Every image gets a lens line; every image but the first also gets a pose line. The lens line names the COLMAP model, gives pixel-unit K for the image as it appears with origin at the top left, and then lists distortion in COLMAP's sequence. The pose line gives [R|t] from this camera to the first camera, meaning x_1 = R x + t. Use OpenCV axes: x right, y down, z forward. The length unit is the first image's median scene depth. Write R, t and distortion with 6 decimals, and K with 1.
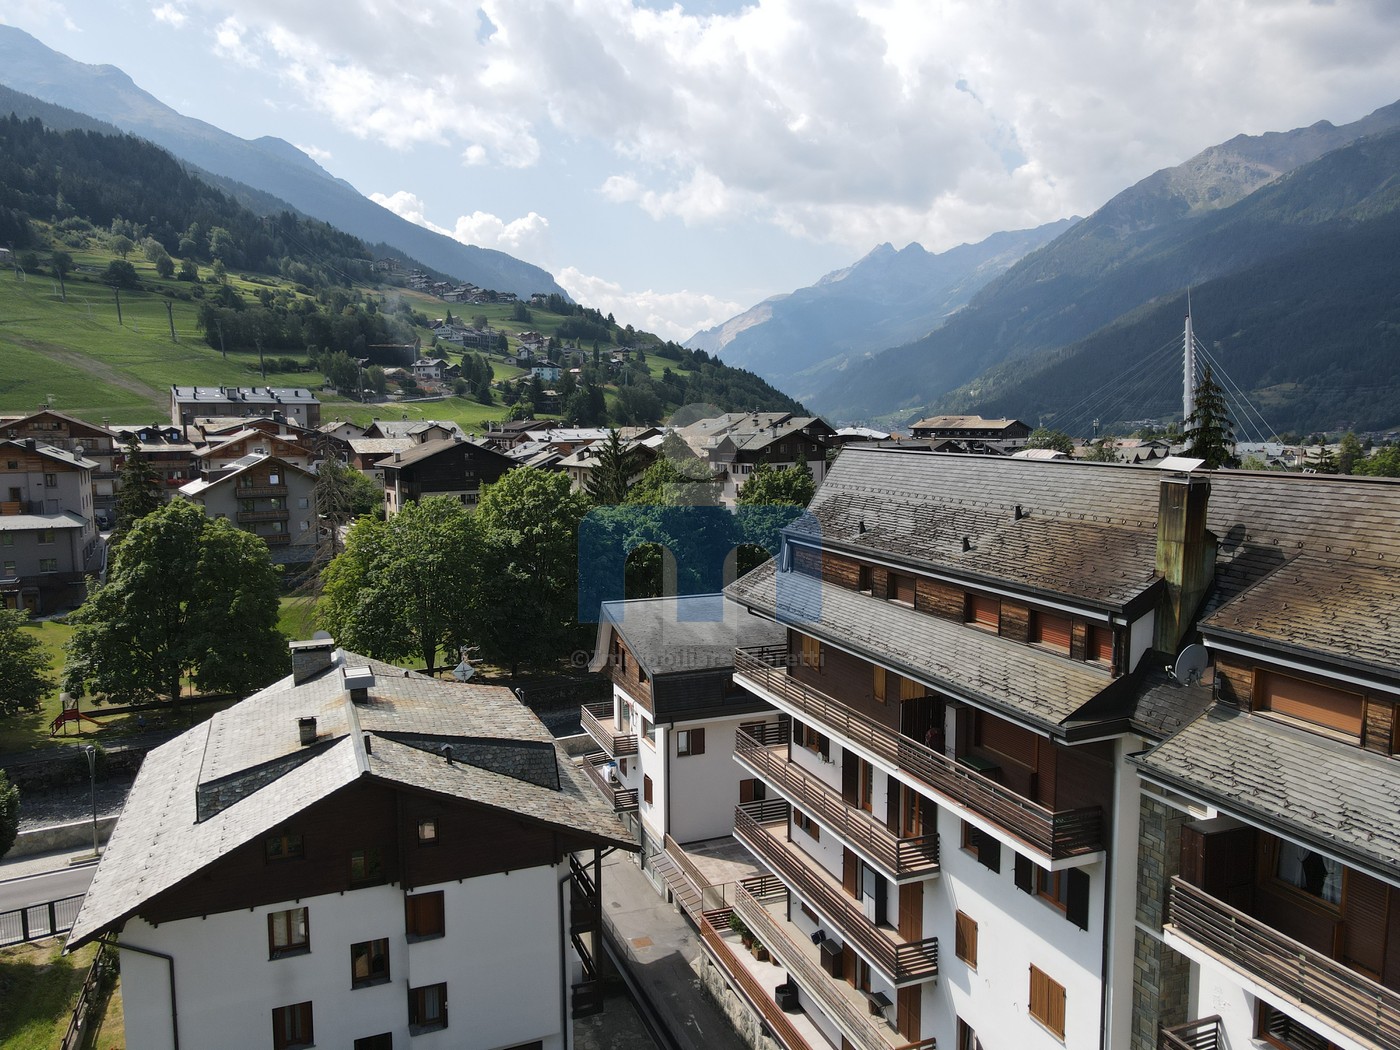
lens RADIAL K [[1029.5, 0, 695.9], [0, 1029.5, 524.4], [0, 0, 1]] dist [0.011710, 0.001285]
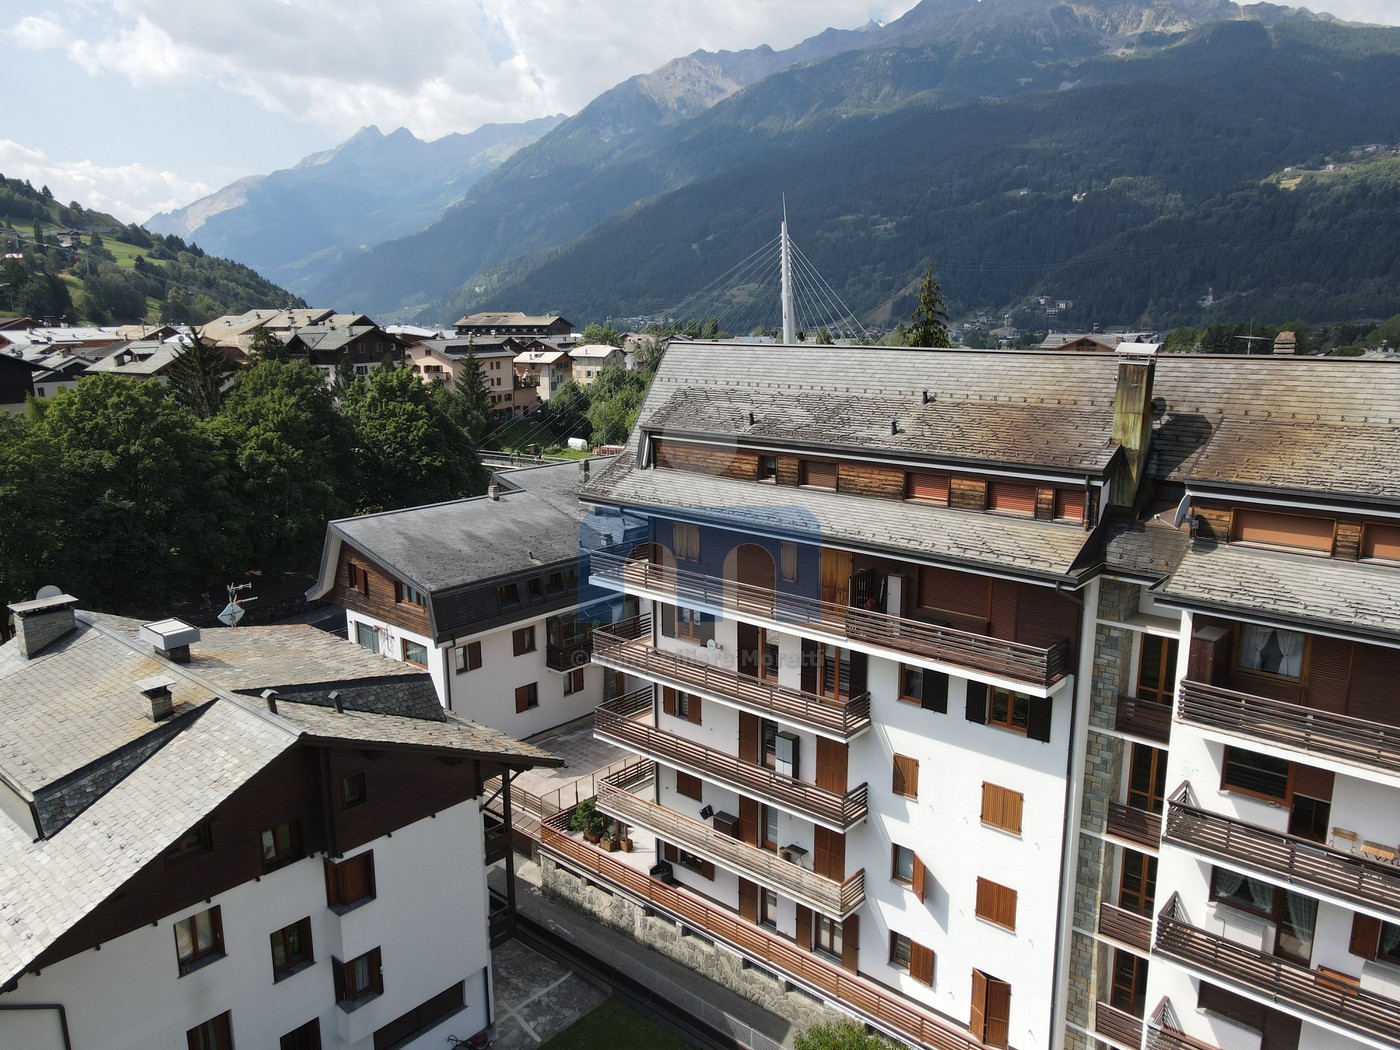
lens RADIAL K [[1029.5, 0, 695.9], [0, 1029.5, 524.4], [0, 0, 1]] dist [0.011710, 0.001285]
pose [[0.890487, -0.093490, 0.445301, -0.334584], [0.049723, 0.992797, 0.109004, -0.007086], [-0.452284, -0.074925, 0.888721, 0.091674]]
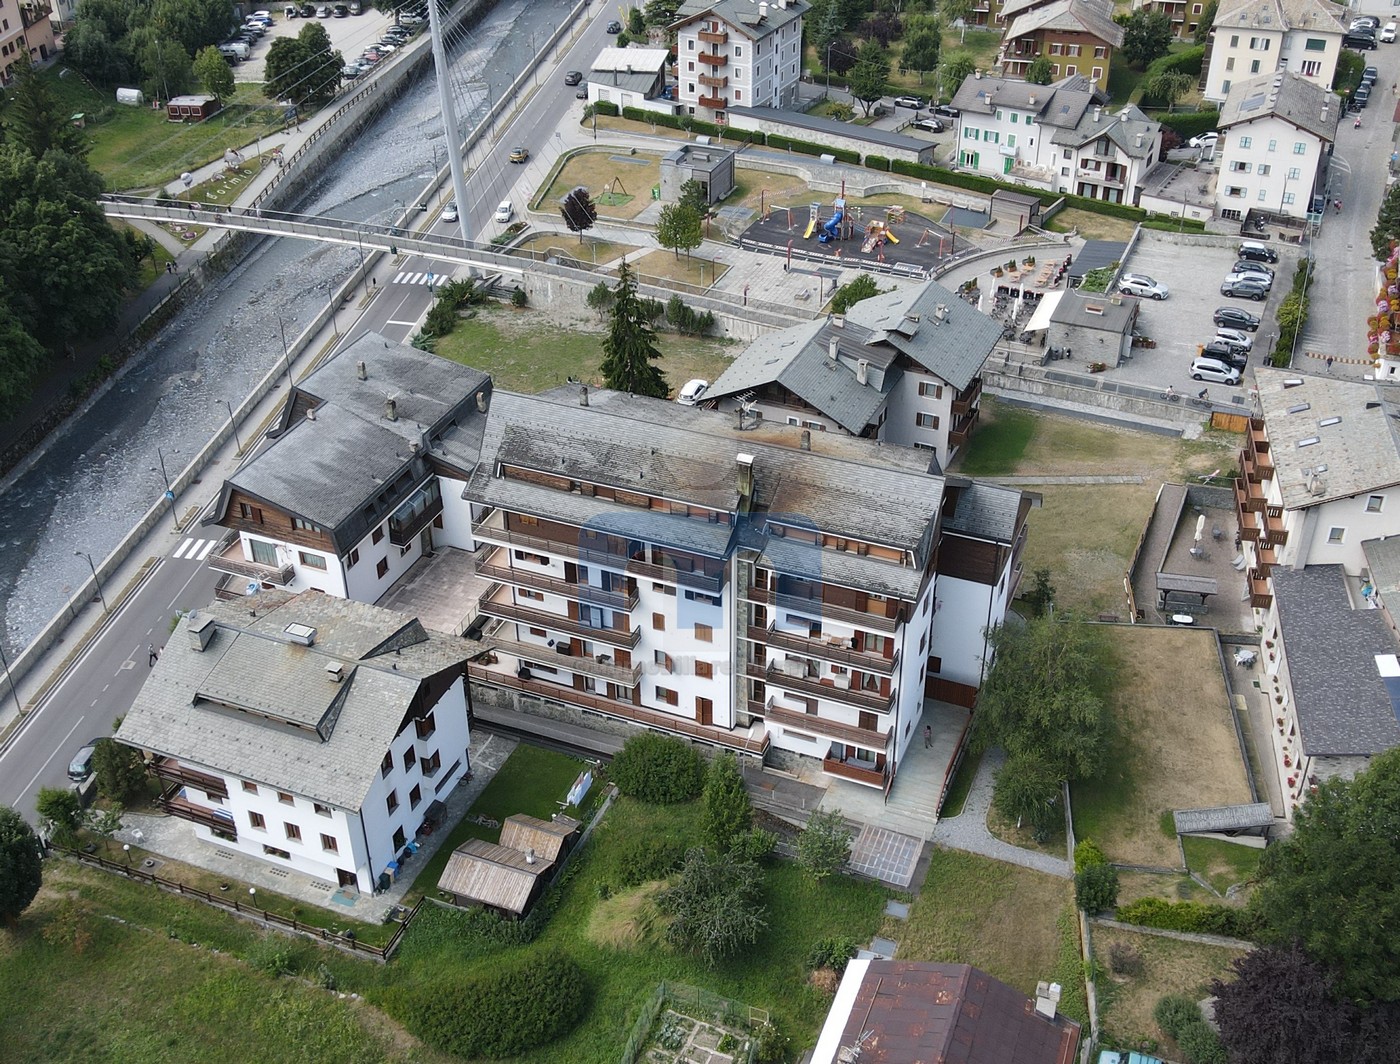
lens RADIAL K [[1549.7, 0, 685.1], [0, 1549.7, 511.2], [0, 0, 1]] dist [0.010546, 0.005292]
pose [[0.695490, -0.390168, 0.603376, -1.400688], [0.086968, 0.879266, 0.468325, -1.194861], [-0.713253, -0.273241, 0.645452, -1.030459]]
